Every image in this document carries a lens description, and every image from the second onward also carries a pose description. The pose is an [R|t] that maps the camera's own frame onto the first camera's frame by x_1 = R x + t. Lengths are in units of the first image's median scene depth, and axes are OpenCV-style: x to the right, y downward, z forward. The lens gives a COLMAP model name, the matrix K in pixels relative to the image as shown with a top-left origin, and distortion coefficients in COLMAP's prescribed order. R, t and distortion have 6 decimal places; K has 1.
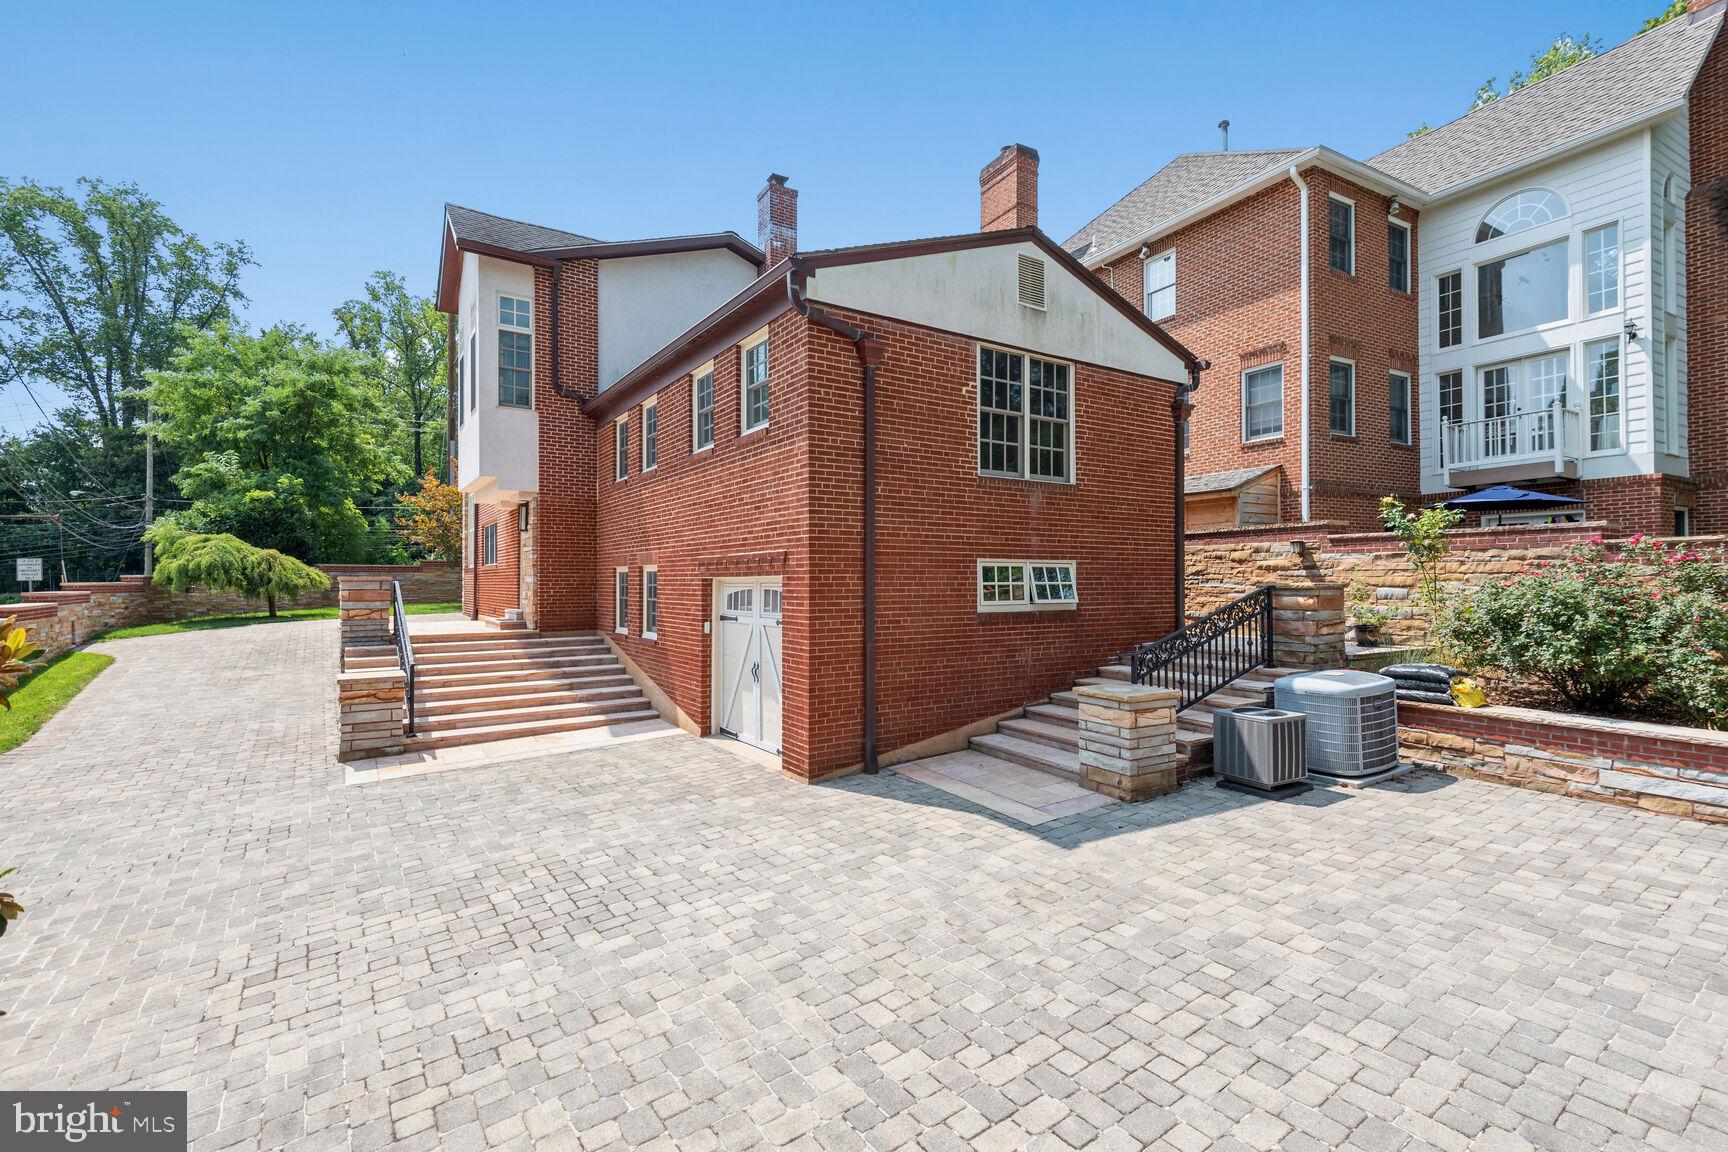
lens RADIAL K [[791.1, 0, 921.9], [0, 791.1, 575.4], [0, 0, 1]] dist [-0.002814, -0.005612]
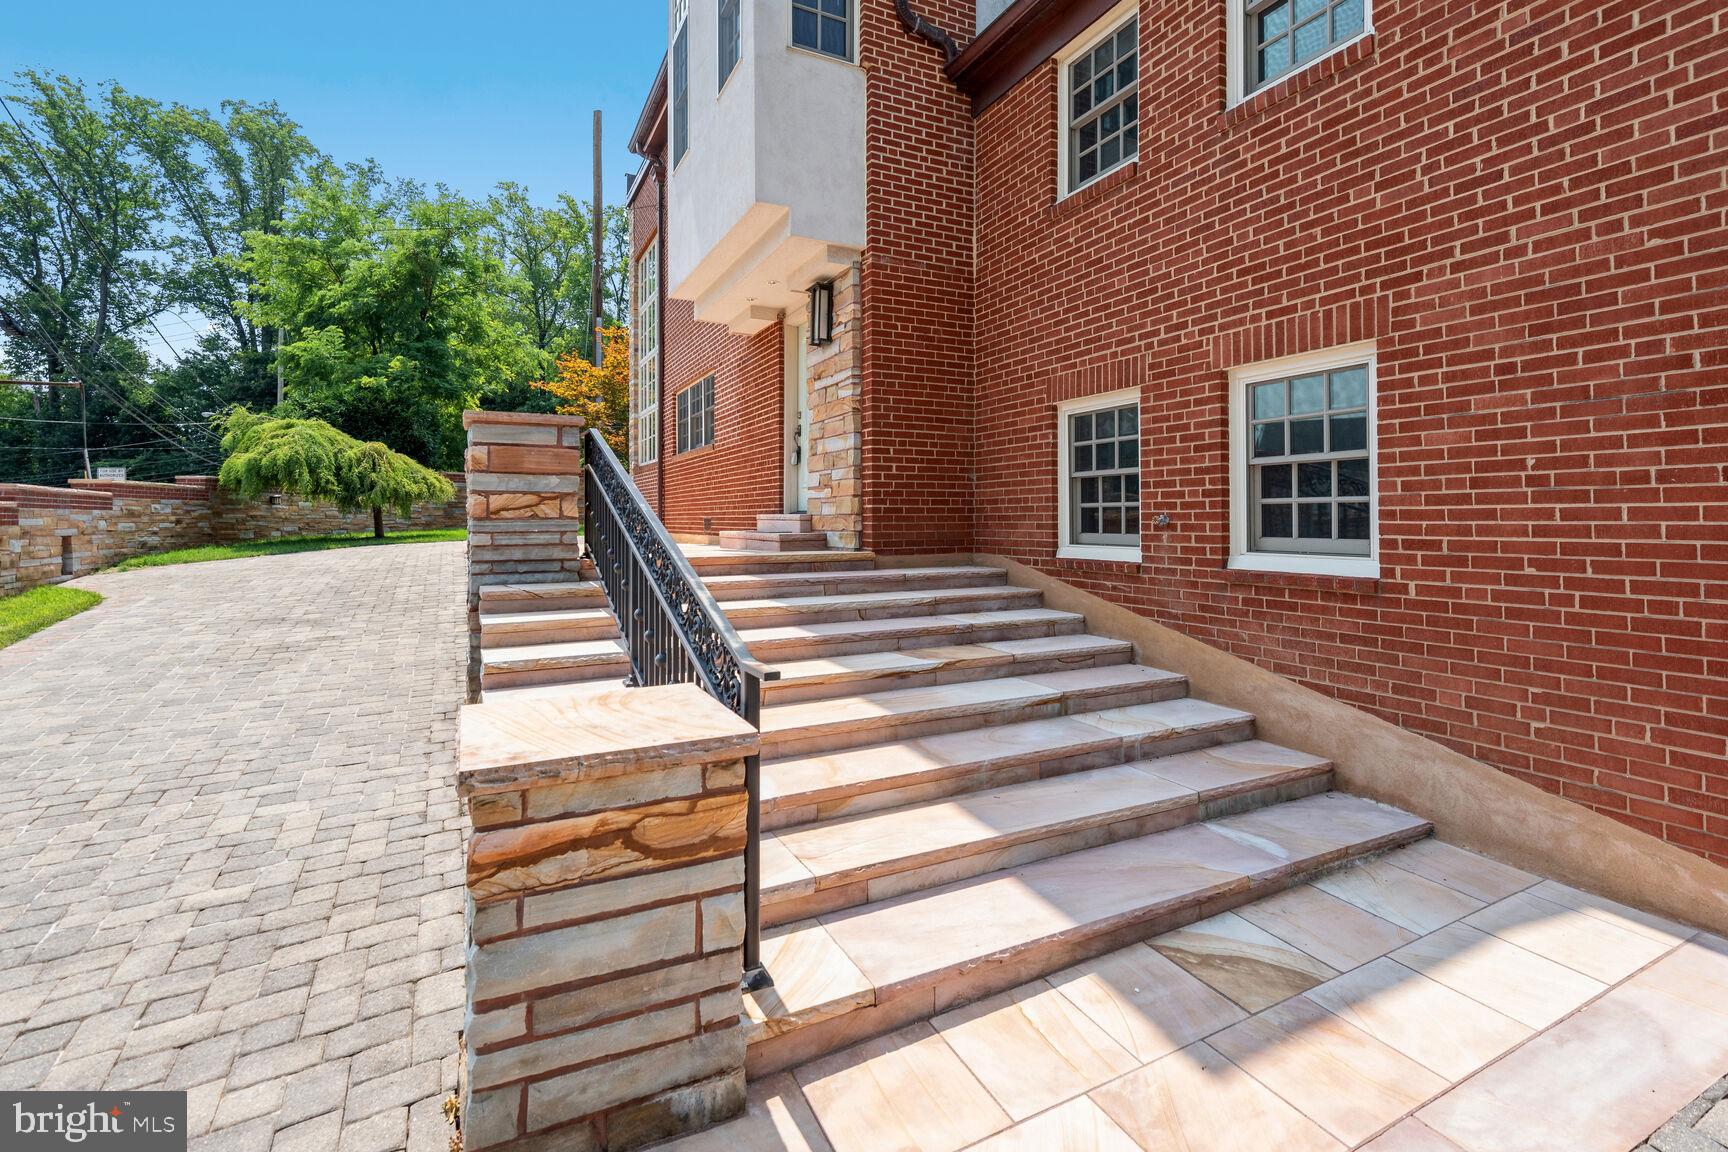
lens RADIAL K [[791.1, 0, 867.1], [0, 791.1, 505.5], [0, 0, 1]] dist [-0.002814, -0.005612]
pose [[0.986586, -0.003398, -0.163205, -0.113835], [0.001343, 0.999918, -0.012700, 0.013342], [0.163234, 0.012310, 0.986510, 0.153596]]
